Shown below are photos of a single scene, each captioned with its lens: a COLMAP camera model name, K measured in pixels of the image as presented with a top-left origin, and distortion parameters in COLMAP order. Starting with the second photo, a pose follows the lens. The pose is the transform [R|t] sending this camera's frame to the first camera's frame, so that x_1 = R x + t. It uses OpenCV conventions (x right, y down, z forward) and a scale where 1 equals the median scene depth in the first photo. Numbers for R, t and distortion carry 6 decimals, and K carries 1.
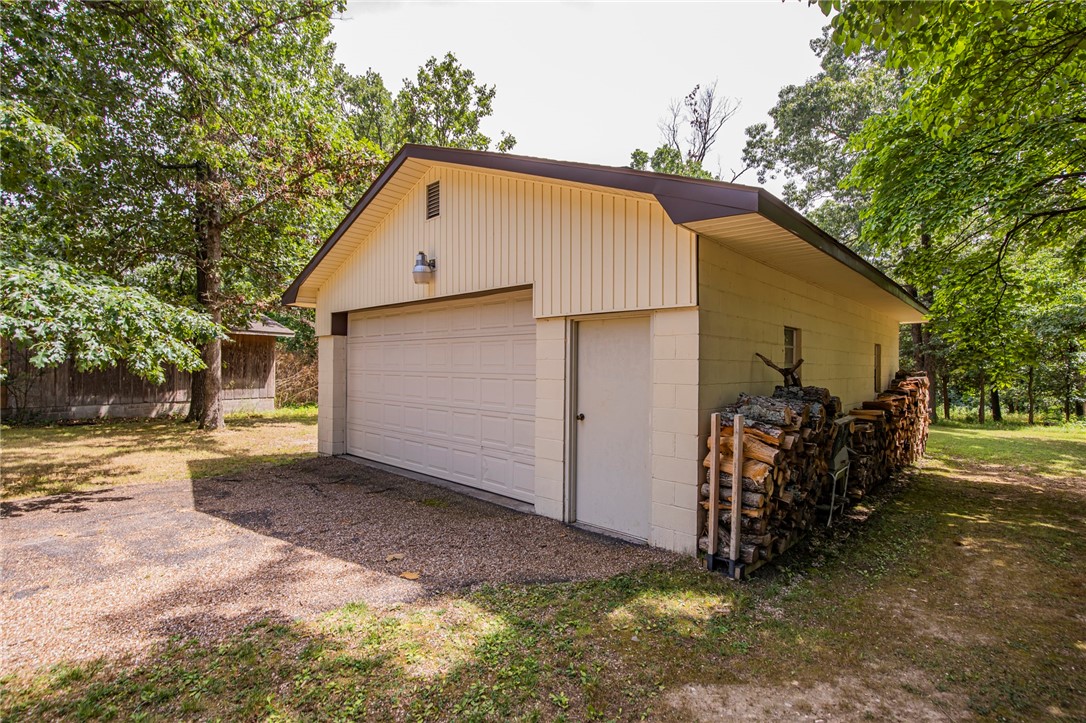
lens RADIAL K [[497.1, 0, 552.7], [0, 497.1, 358.2], [0, 0, 1]] dist [-0.033050, 0.000190]
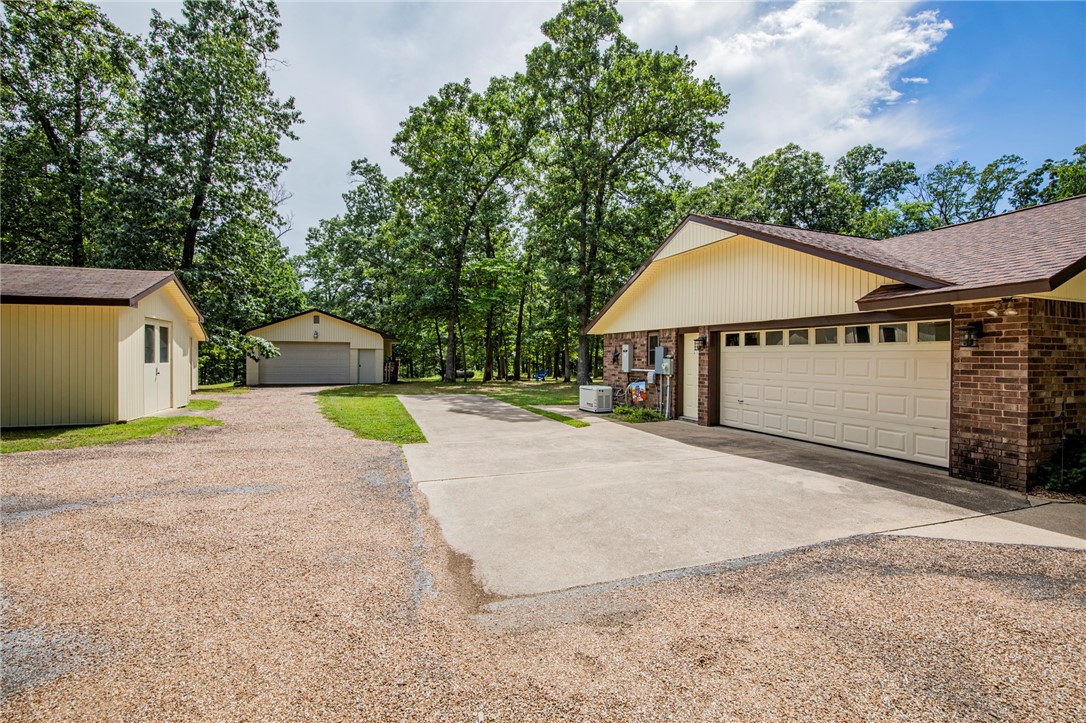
lens RADIAL K [[497.1, 0, 552.7], [0, 497.1, 358.2], [0, 0, 1]] dist [-0.033050, 0.000190]
pose [[0.517143, -0.009589, 0.855845, -2.933927], [-0.011654, 0.999766, 0.018243, -0.081118], [-0.855820, -0.019409, 0.516910, -3.088746]]
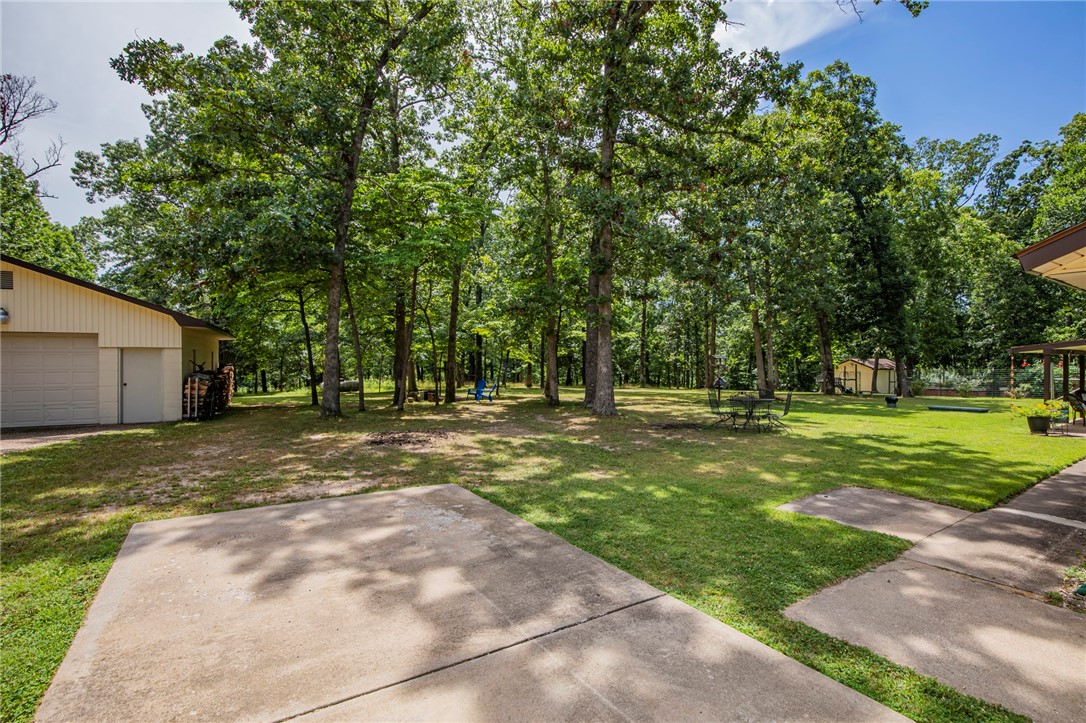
lens RADIAL K [[497.1, 0, 552.7], [0, 497.1, 358.2], [0, 0, 1]] dist [-0.033050, 0.000190]
pose [[0.298533, -0.012217, 0.954321, -1.361429], [-0.006606, 0.999868, 0.014867, -0.062284], [-0.954376, -0.010742, 0.298413, -1.548766]]
